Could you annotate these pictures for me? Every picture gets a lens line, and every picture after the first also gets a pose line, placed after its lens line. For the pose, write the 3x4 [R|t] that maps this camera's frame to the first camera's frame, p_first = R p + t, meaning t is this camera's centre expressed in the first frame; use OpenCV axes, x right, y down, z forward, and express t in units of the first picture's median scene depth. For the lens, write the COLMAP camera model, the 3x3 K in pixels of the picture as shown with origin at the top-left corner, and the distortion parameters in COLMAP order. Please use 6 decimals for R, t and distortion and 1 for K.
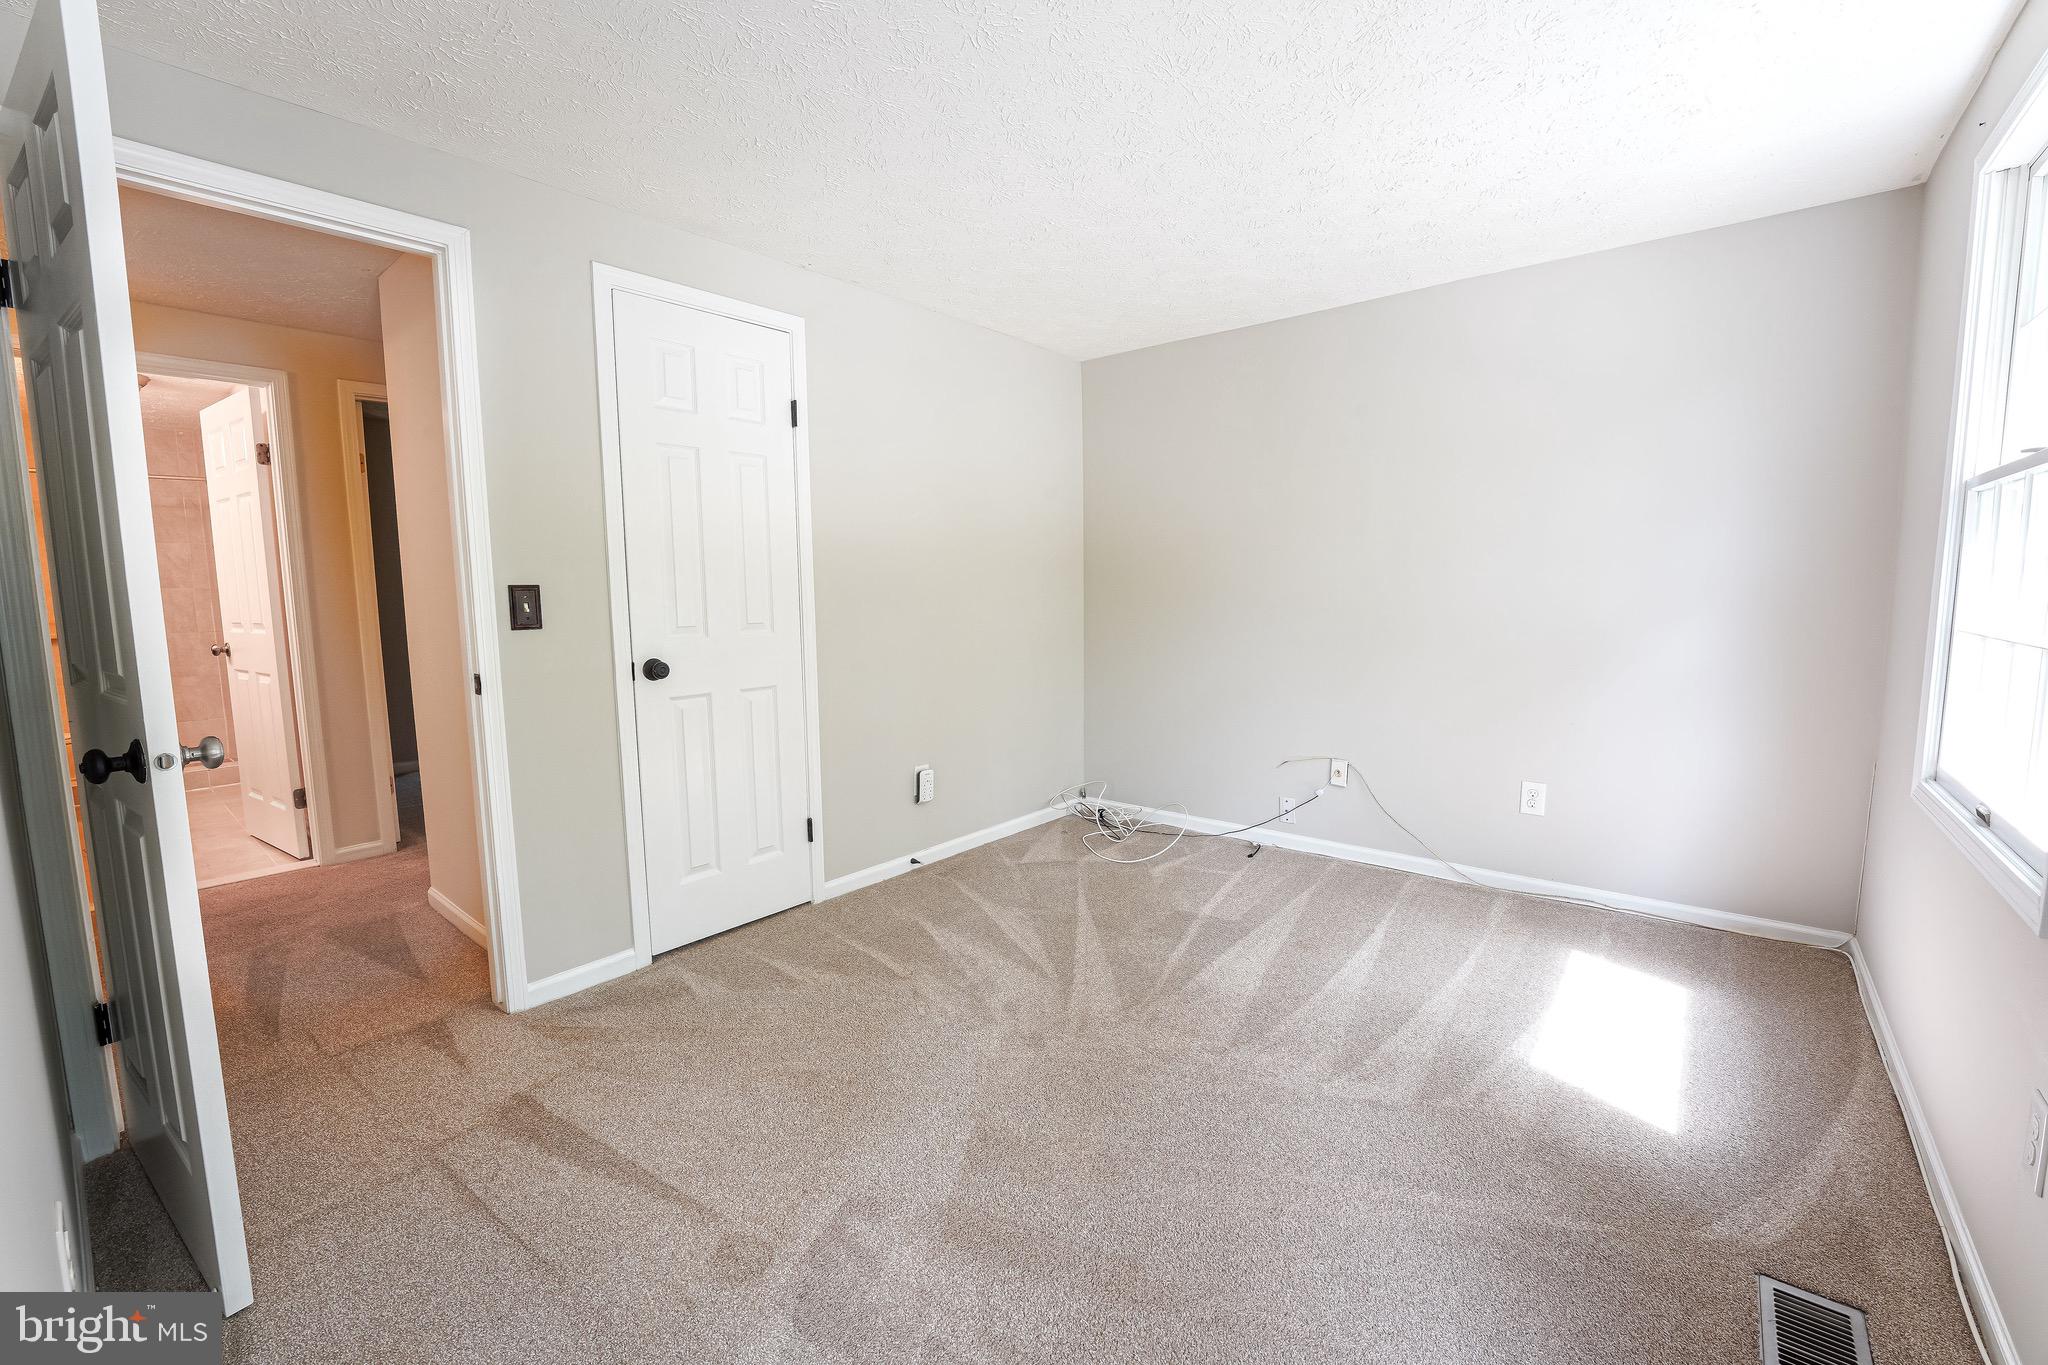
lens RADIAL K [[841.1, 0, 1019.9], [0, 841.1, 684.9], [0, 0, 1]] dist [-0.000759, 0.000320]
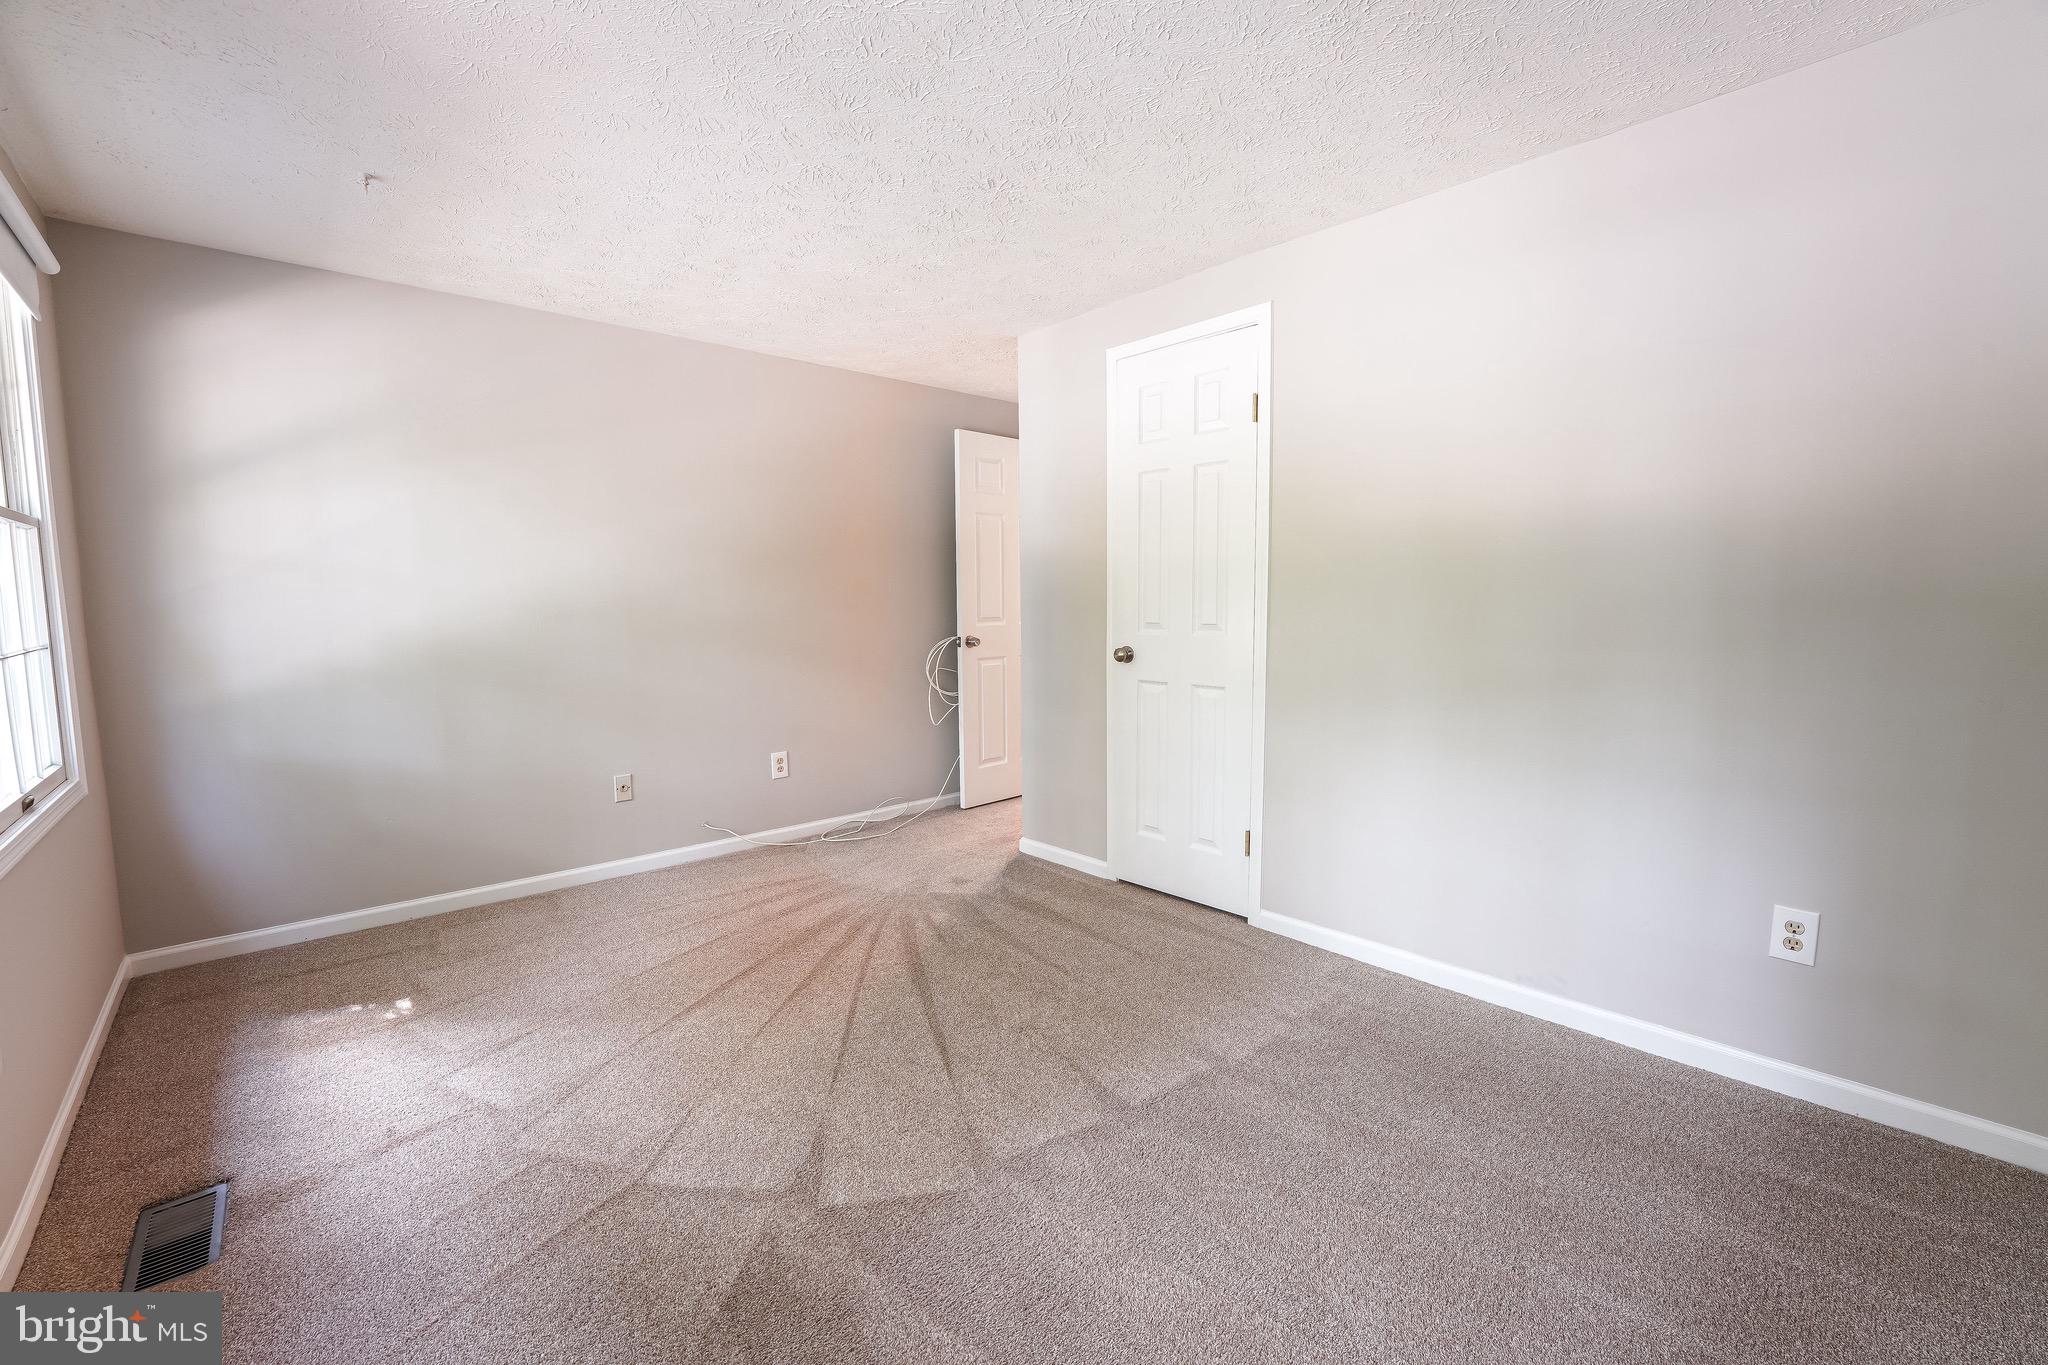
lens RADIAL K [[841.1, 0, 1019.8], [0, 841.1, 676.2], [0, 0, 1]] dist [-0.000759, 0.000320]
pose [[-0.164813, 0.106872, -0.980518, 0.745941], [-0.098468, 0.987363, 0.124170, -0.115349], [0.981397, 0.117014, -0.152206, 0.921916]]
